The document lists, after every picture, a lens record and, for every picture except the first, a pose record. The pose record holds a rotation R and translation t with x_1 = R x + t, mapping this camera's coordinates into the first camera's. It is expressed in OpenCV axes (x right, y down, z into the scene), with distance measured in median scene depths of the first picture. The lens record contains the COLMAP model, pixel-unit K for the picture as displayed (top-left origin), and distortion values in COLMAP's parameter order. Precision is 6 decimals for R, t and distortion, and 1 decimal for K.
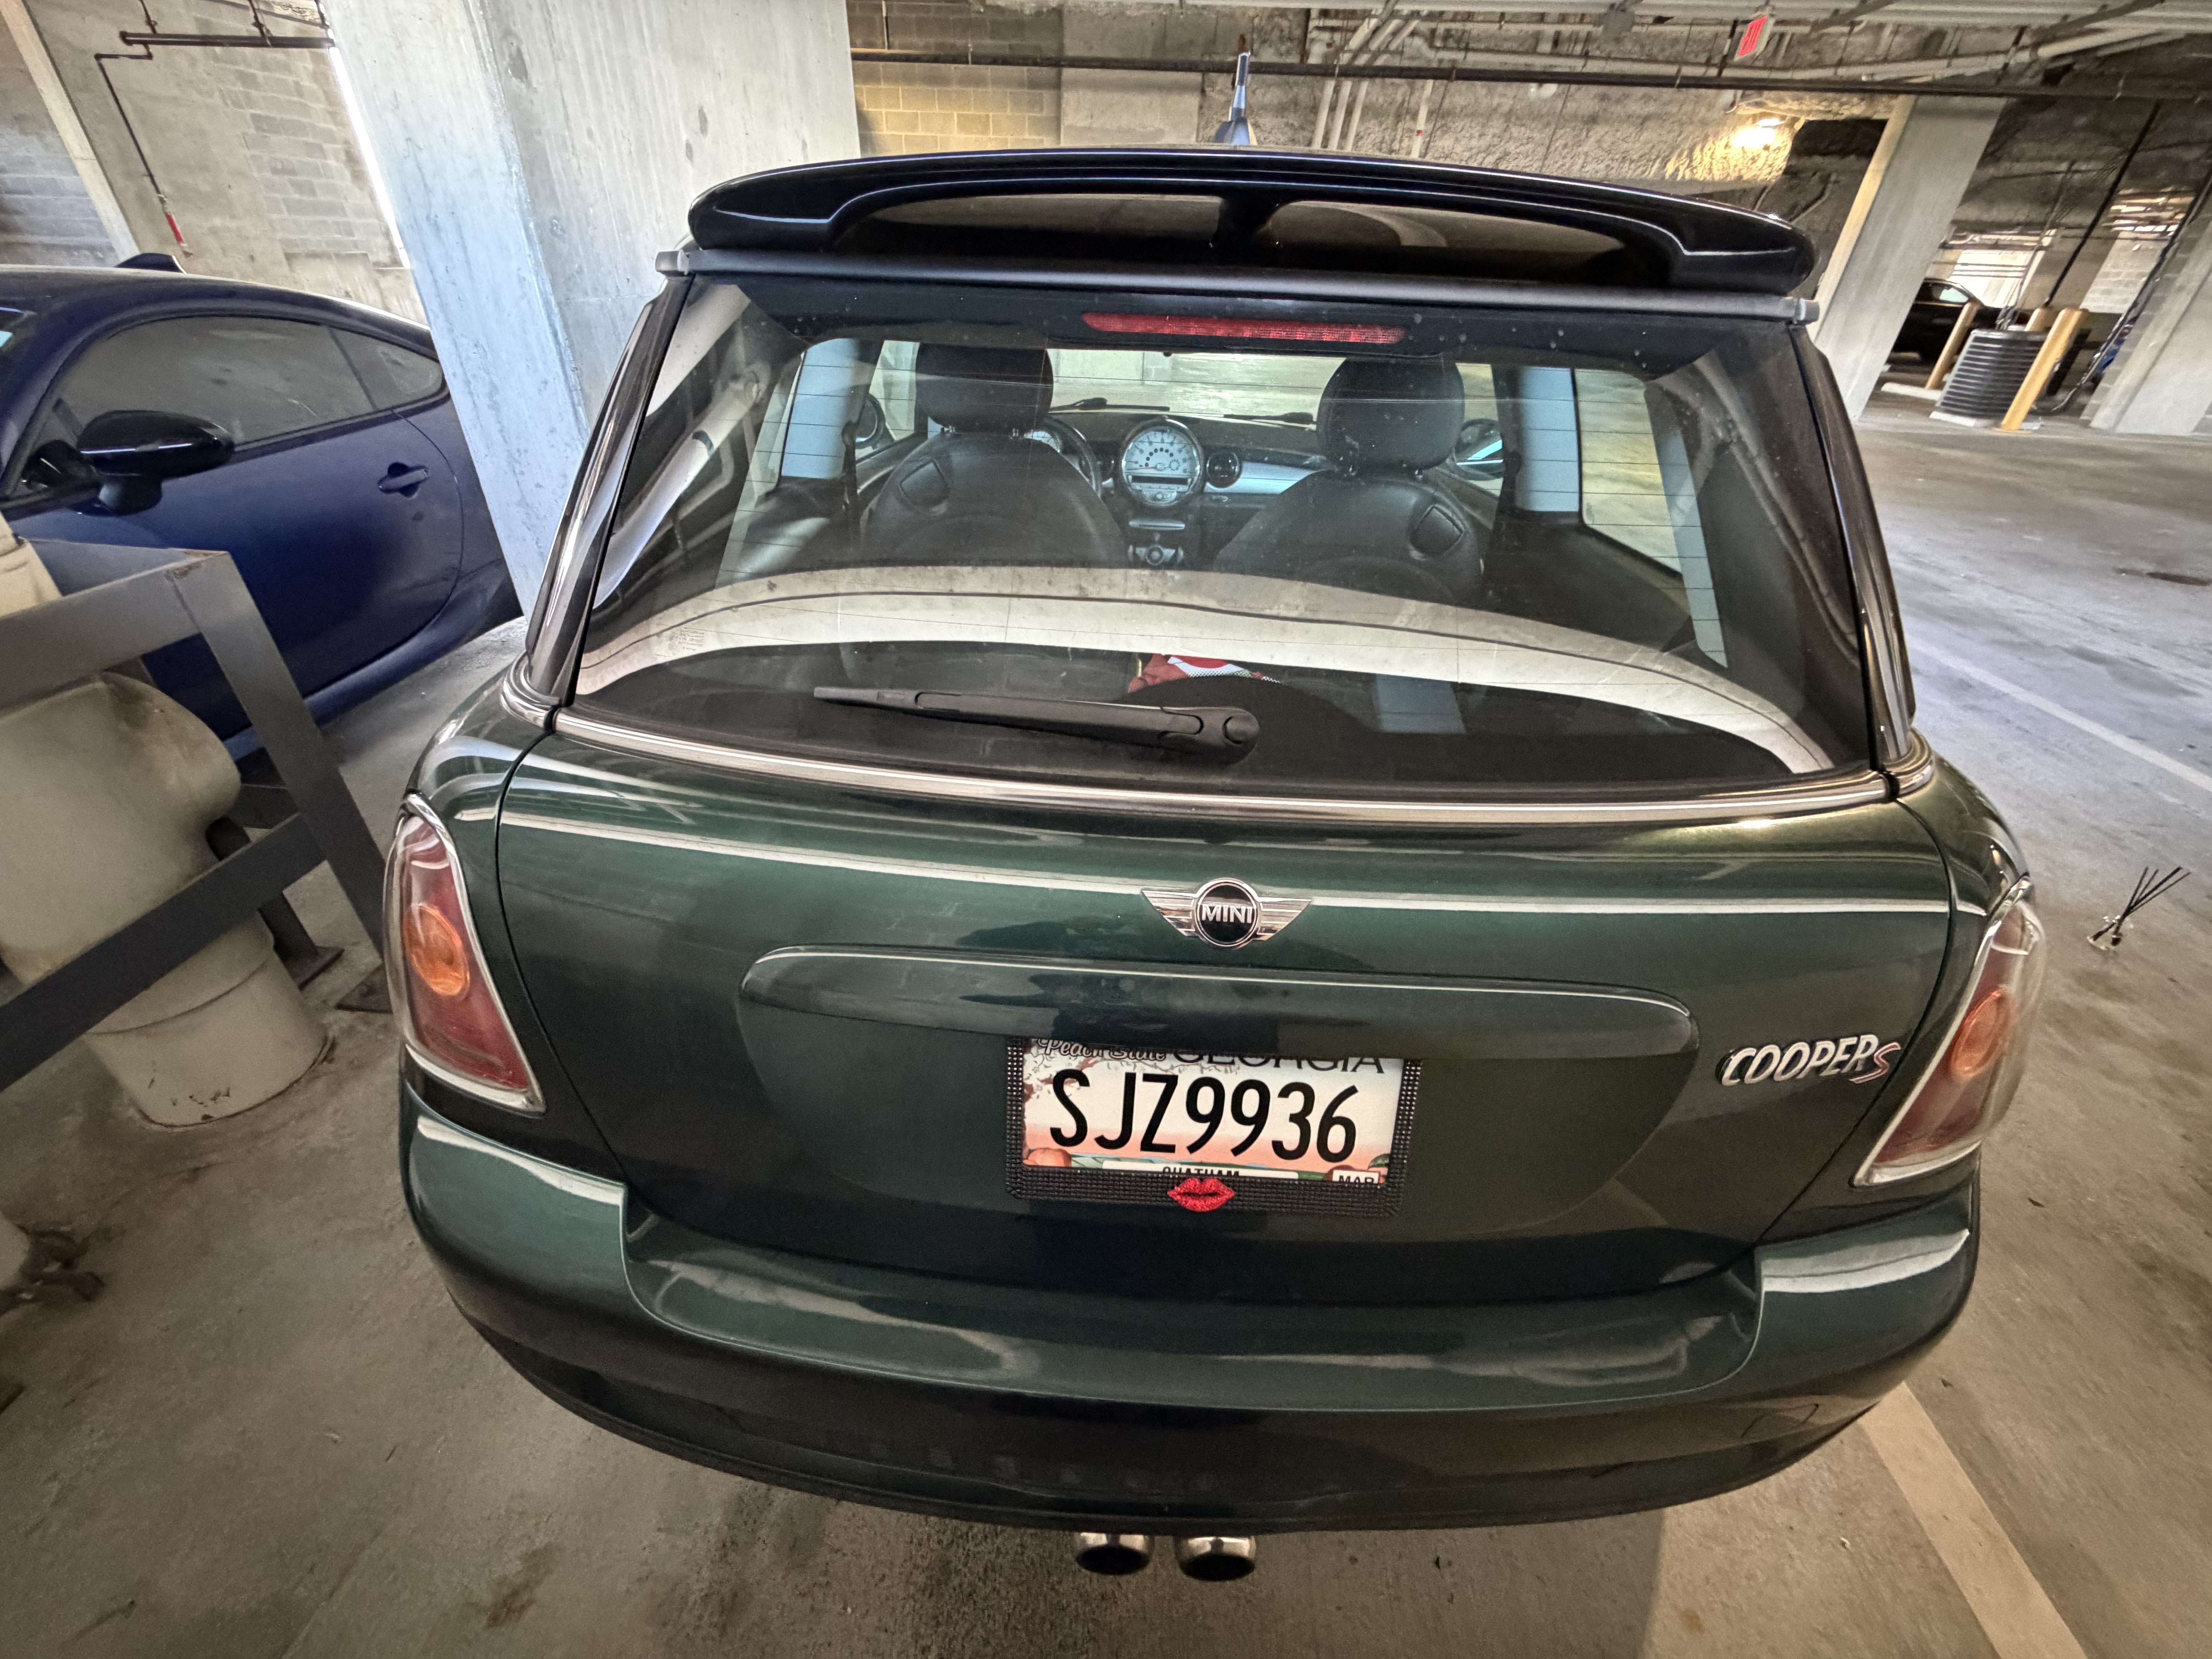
lens RADIAL K [[886.1, 0, 1106.0], [0, 886.1, 829.5], [0, 0, 1]] dist [0.000069, -0.000011]
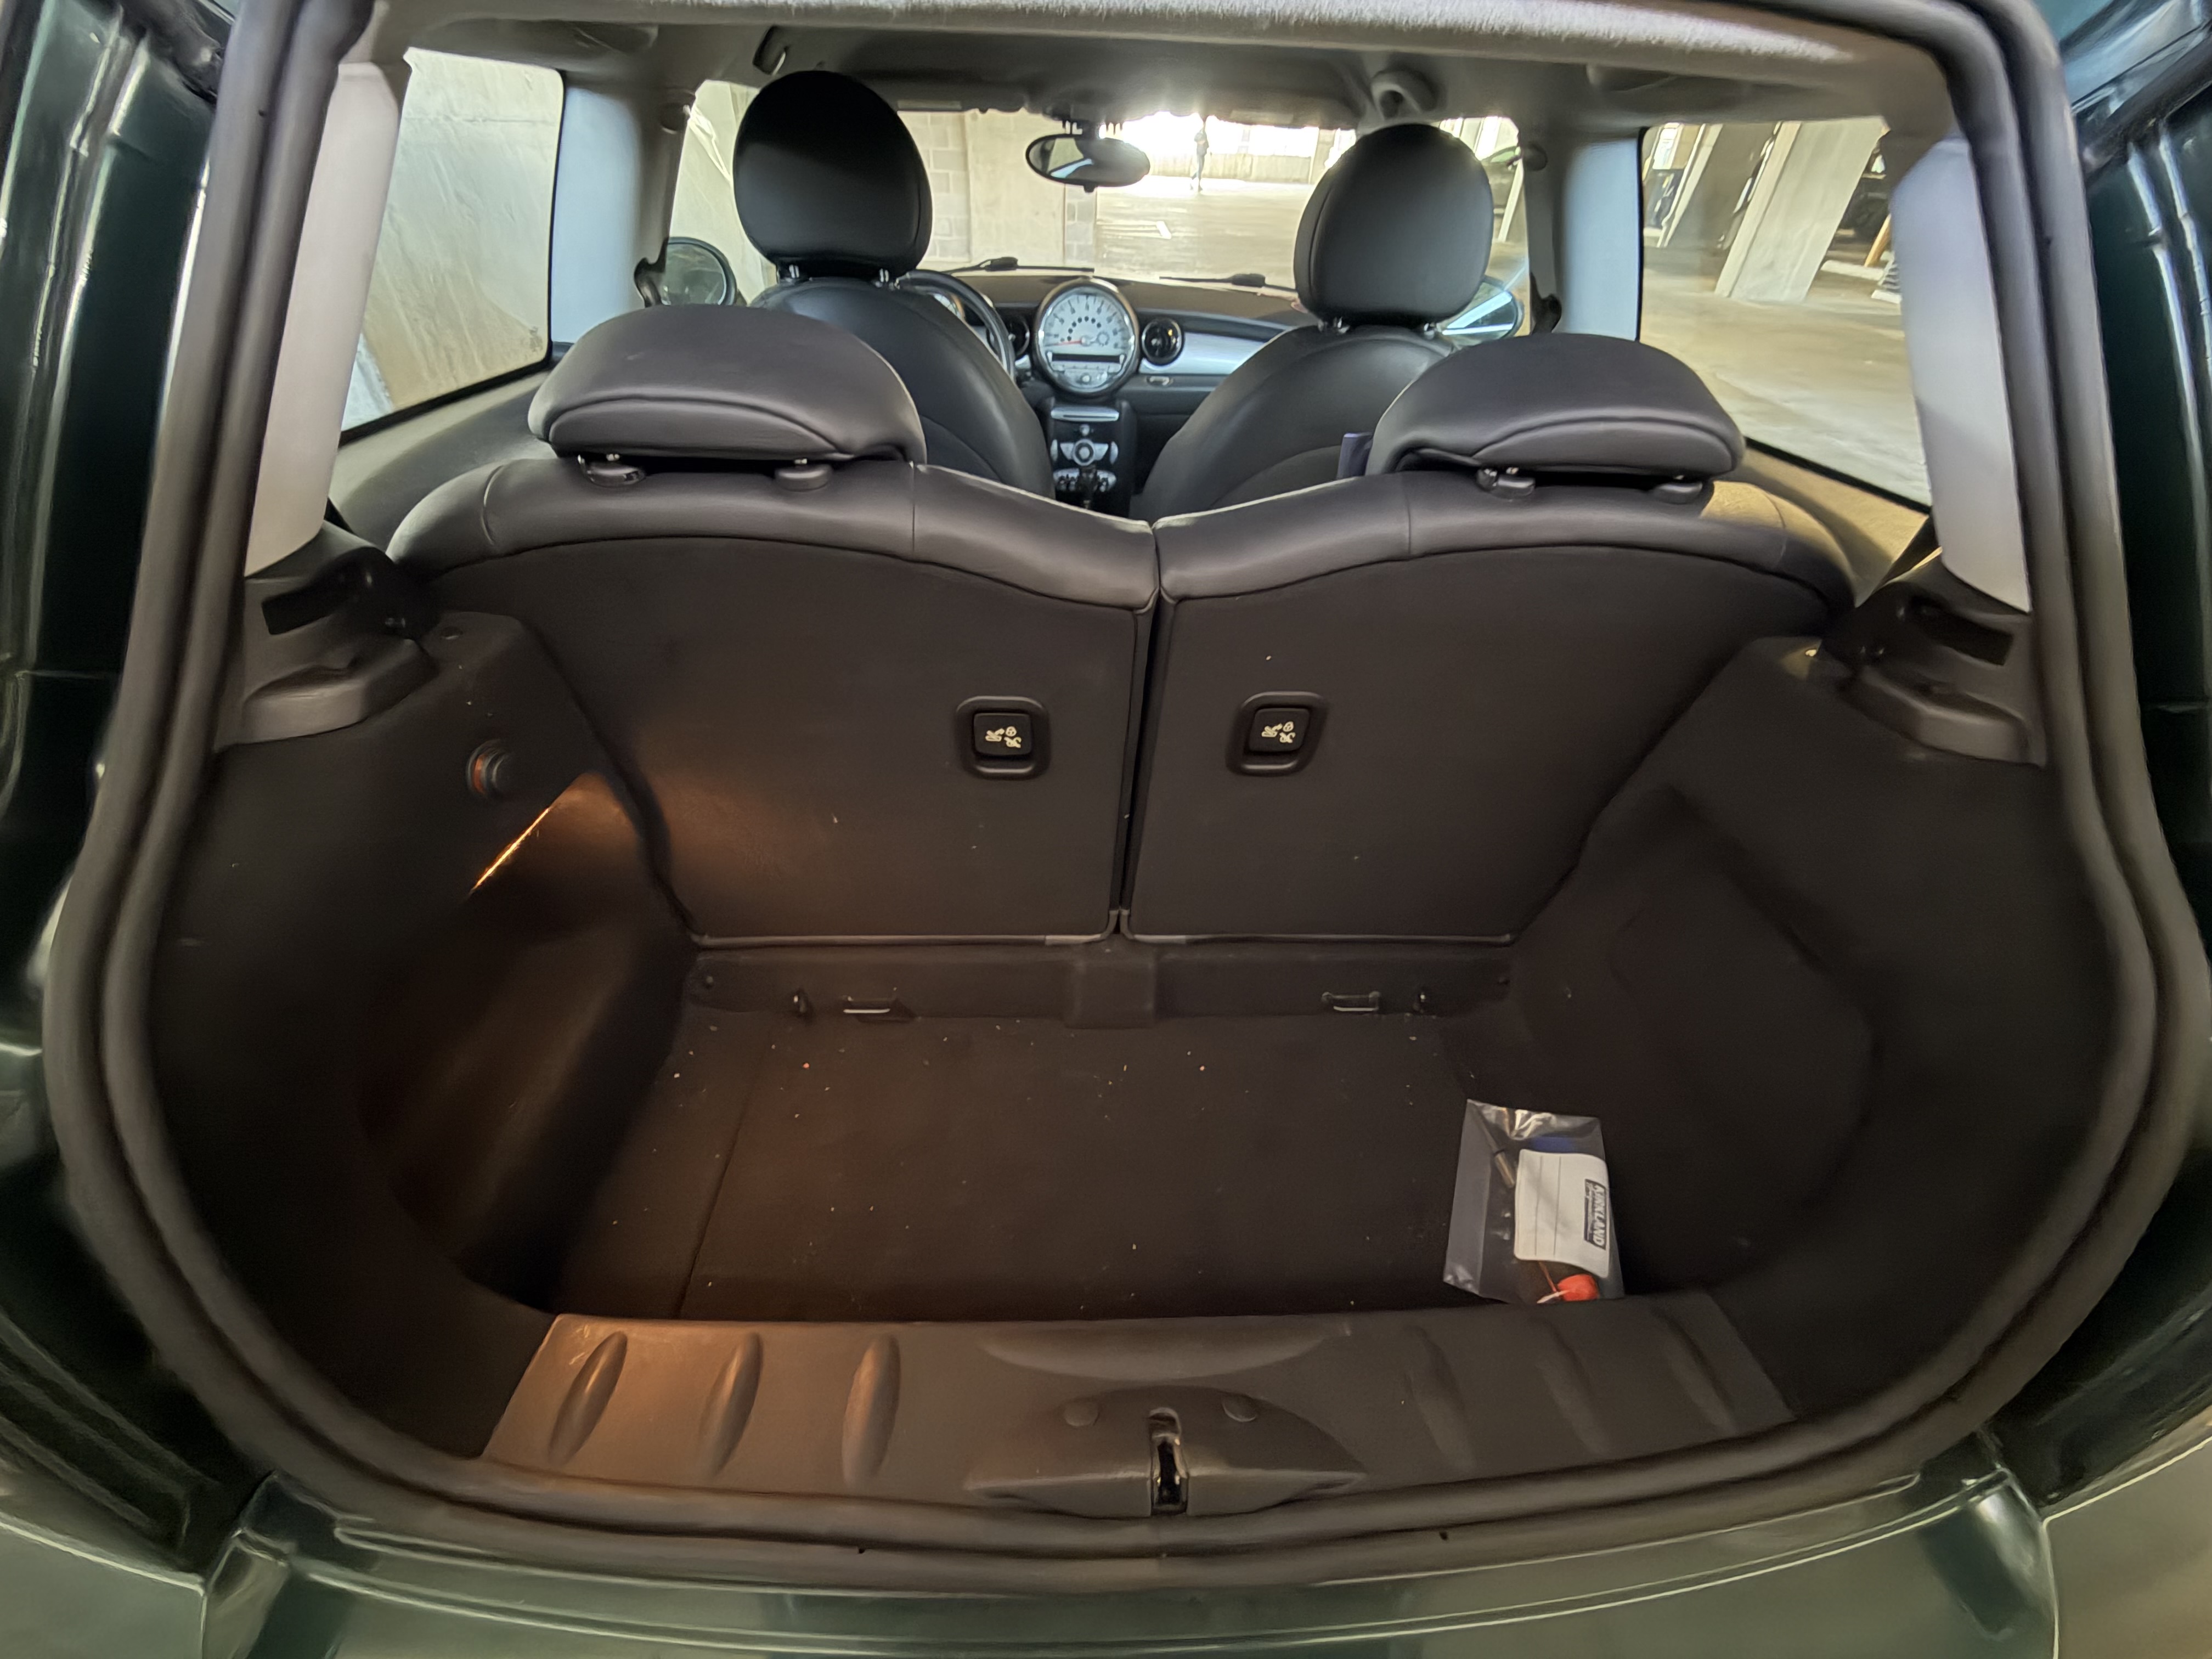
lens RADIAL K [[886.1, 0, 1106.0], [0, 886.1, 829.5], [0, 0, 1]] dist [0.000069, -0.000011]
pose [[0.997194, -0.043581, 0.060869, 0.009690], [0.037542, 0.994571, 0.097055, -0.036543], [-0.064768, -0.094497, 0.993416, 0.135367]]
